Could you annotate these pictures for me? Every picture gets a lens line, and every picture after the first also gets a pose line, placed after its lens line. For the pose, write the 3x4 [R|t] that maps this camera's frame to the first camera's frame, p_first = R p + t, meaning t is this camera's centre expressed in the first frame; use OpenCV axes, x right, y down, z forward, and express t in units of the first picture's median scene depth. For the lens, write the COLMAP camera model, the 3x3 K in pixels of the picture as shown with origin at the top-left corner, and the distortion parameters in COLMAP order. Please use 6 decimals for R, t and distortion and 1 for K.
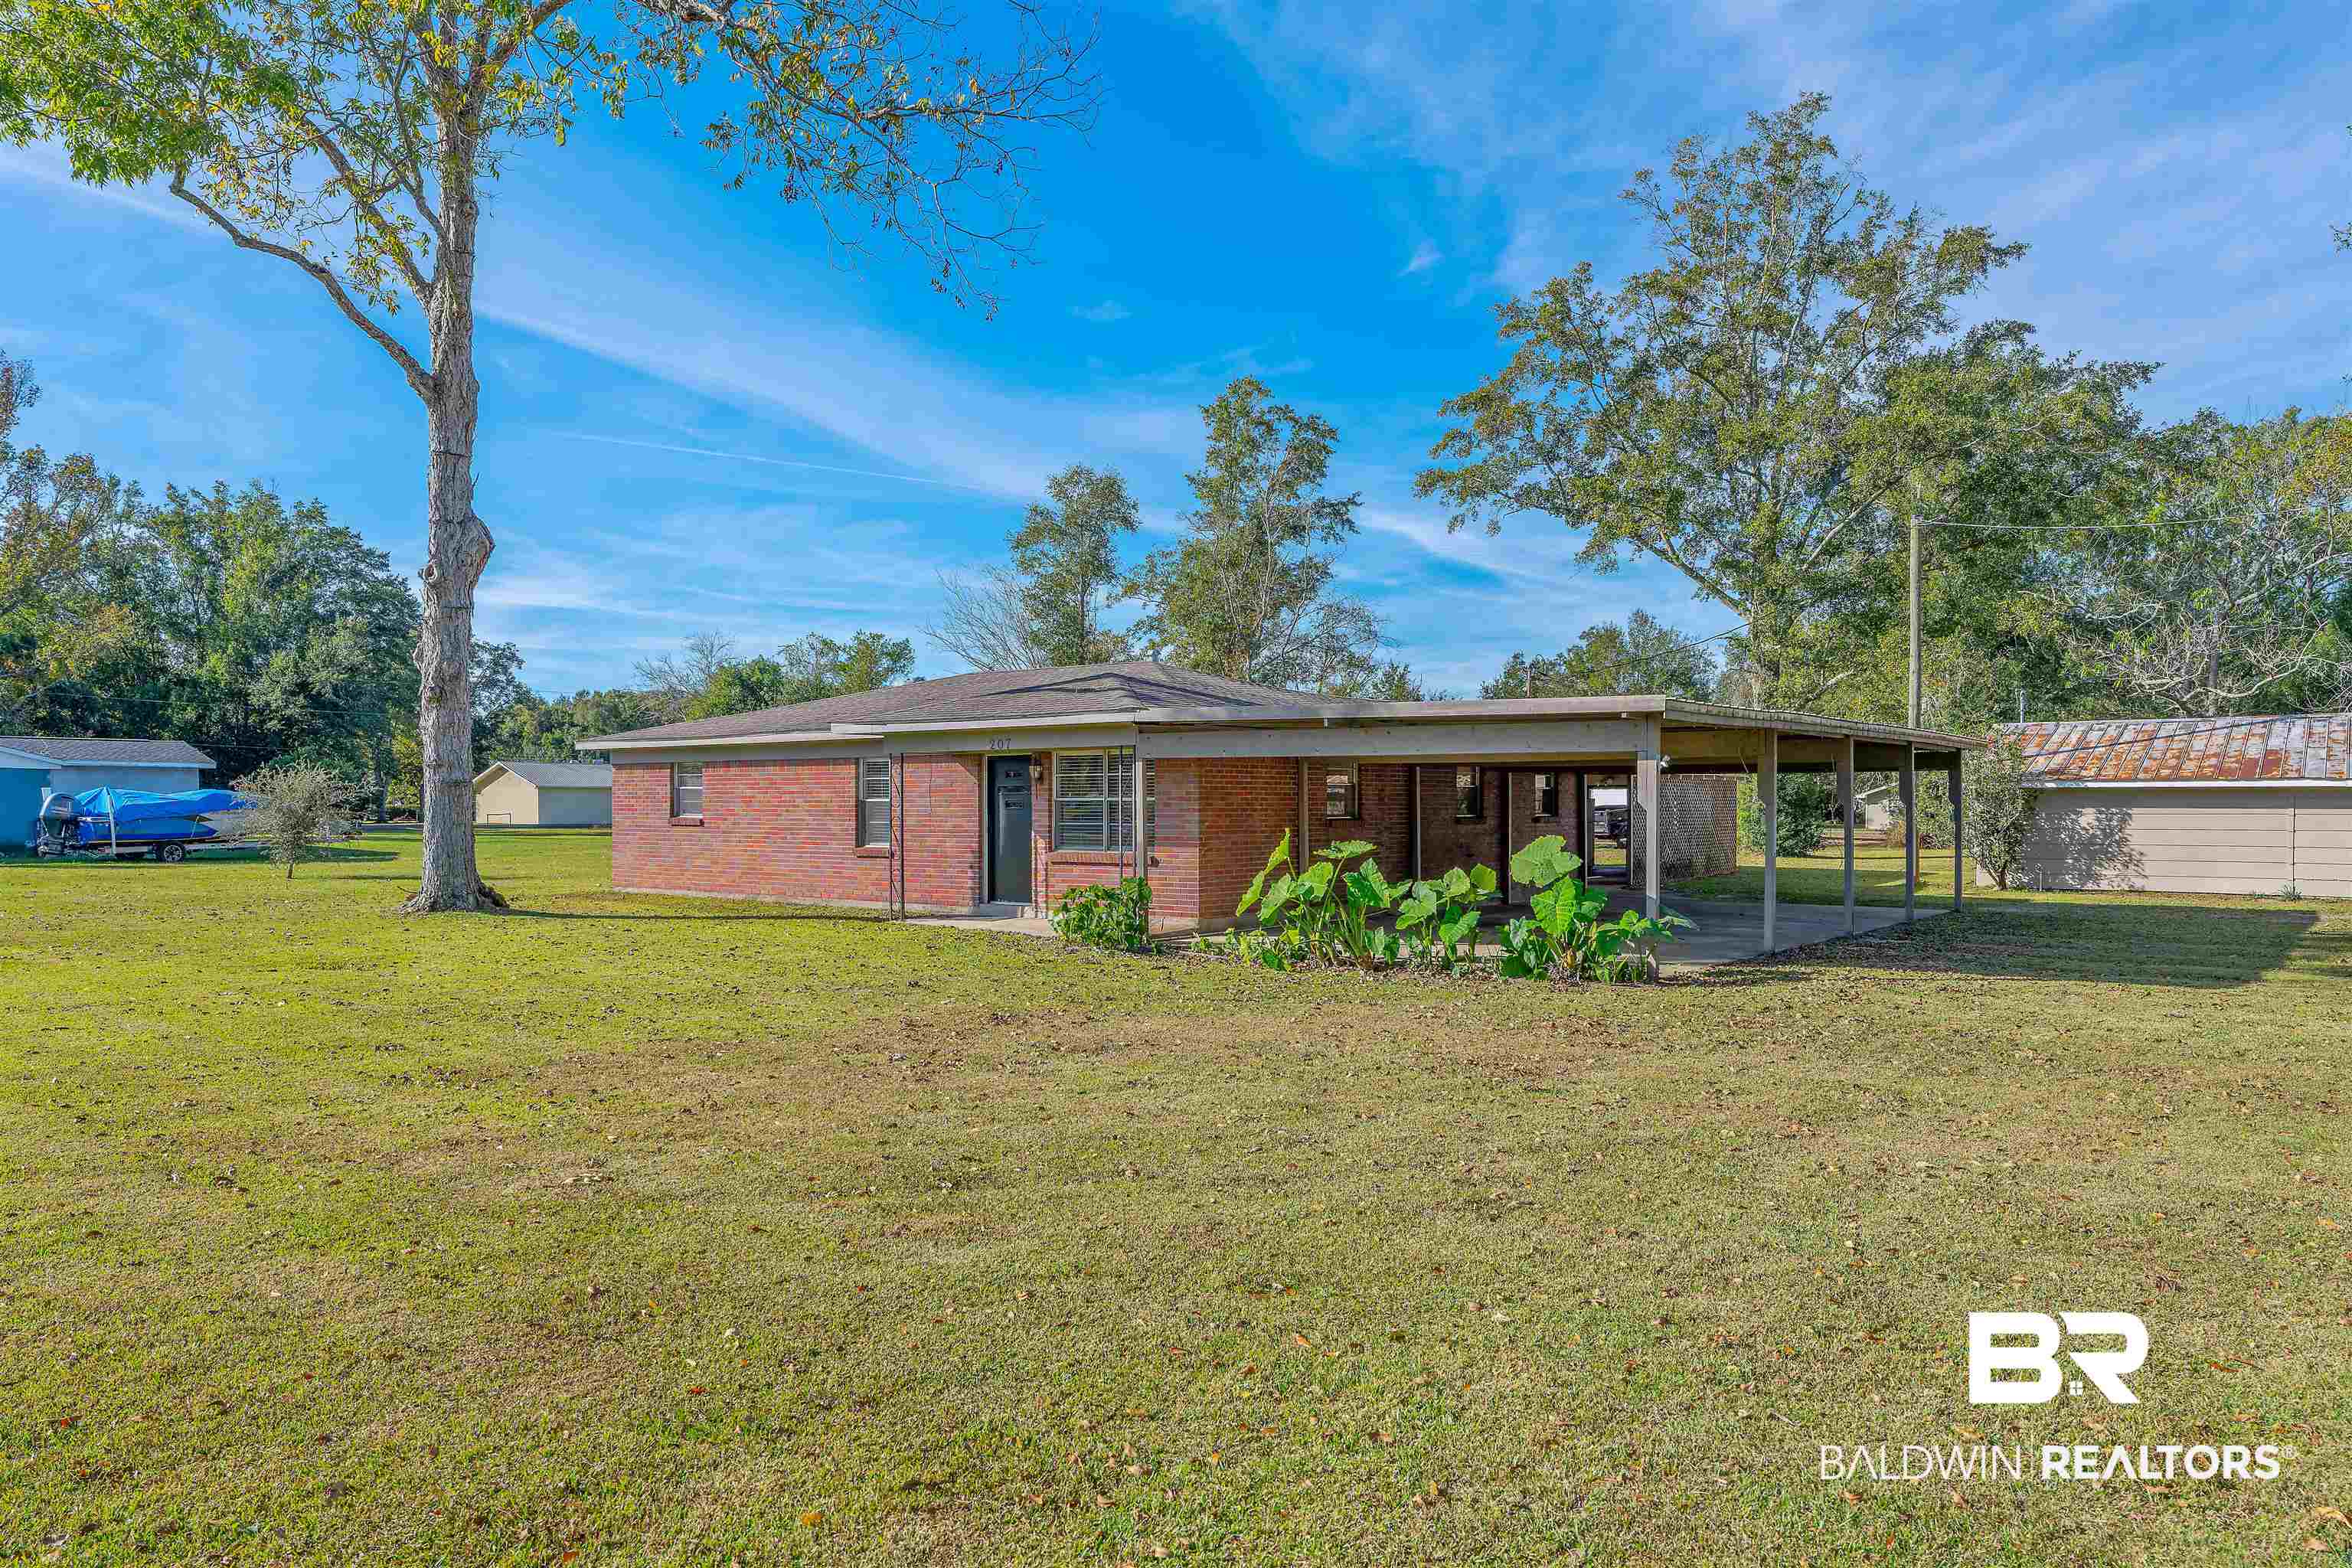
lens RADIAL K [[1577.0, 0, 1179.1], [0, 1577.0, 796.2], [0, 0, 1]] dist [-0.003338, 0.000936]
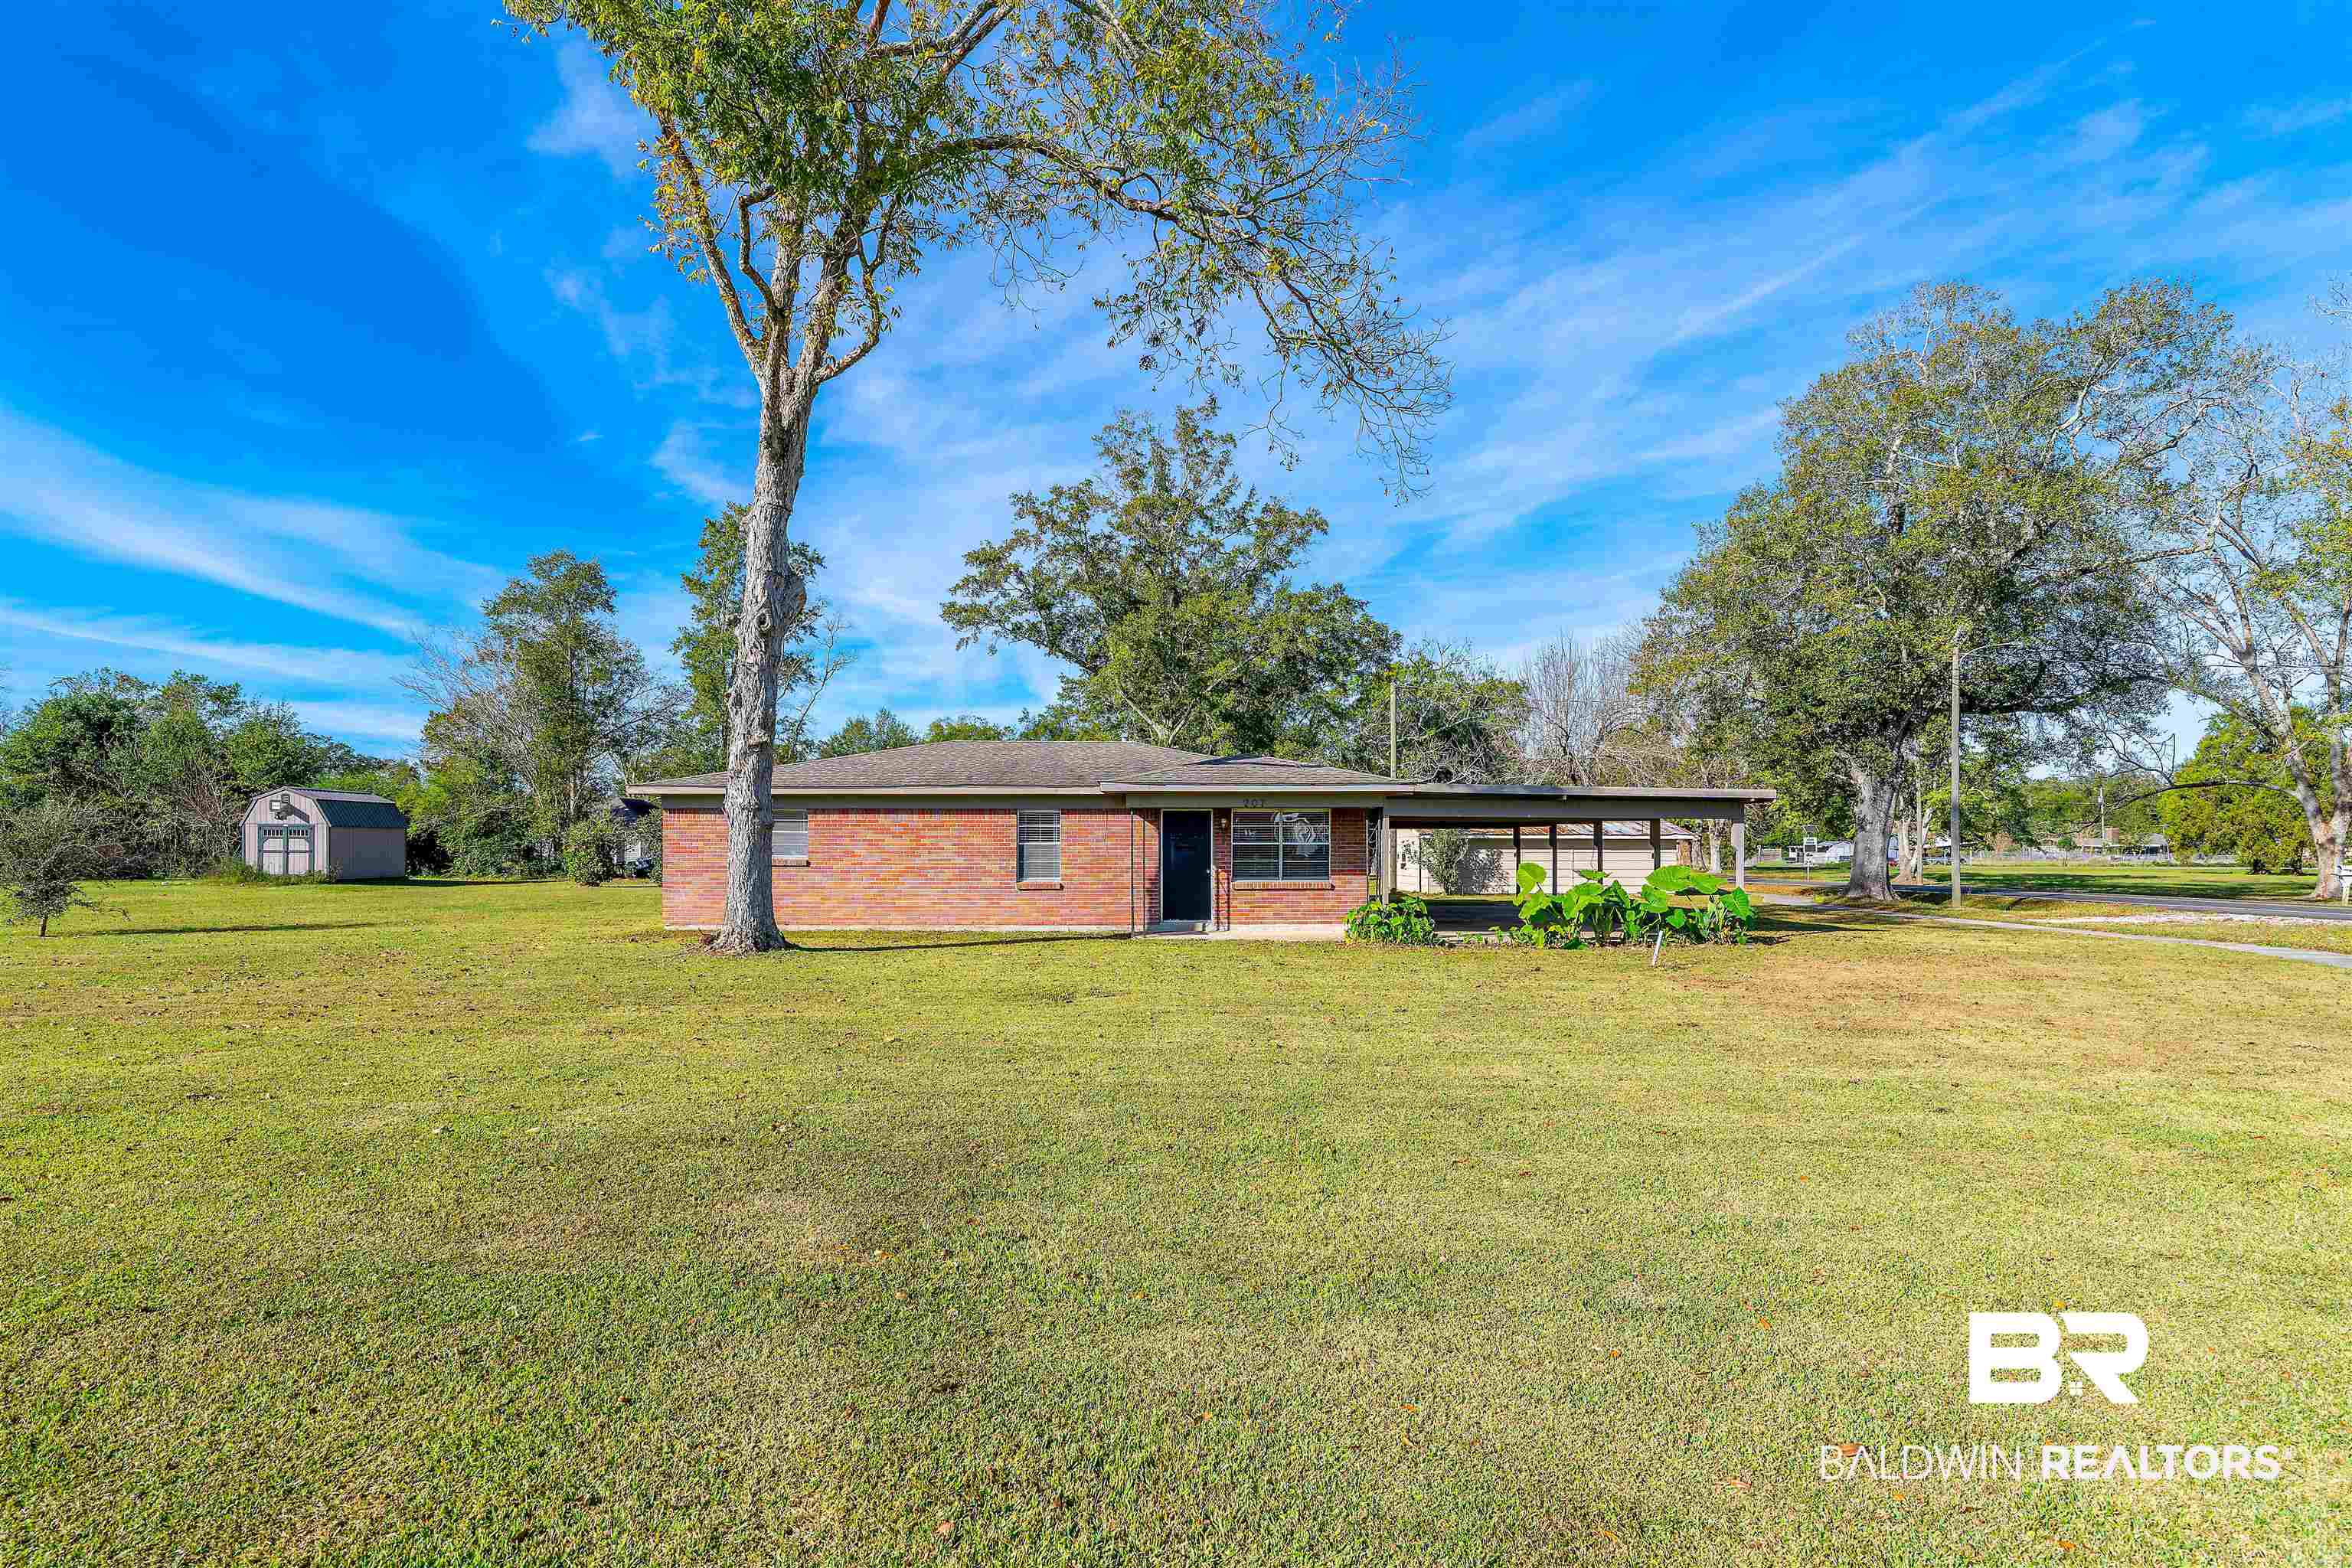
lens RADIAL K [[1068.0, 0, 1187.6], [0, 1068.0, 816.2], [0, 0, 1]] dist [0.001857, -0.000577]
pose [[0.782111, 0.019243, 0.622842, -0.594892], [-0.005544, 0.999698, -0.023924, 0.000312], [-0.623115, 0.015258, 0.781982, 0.252204]]
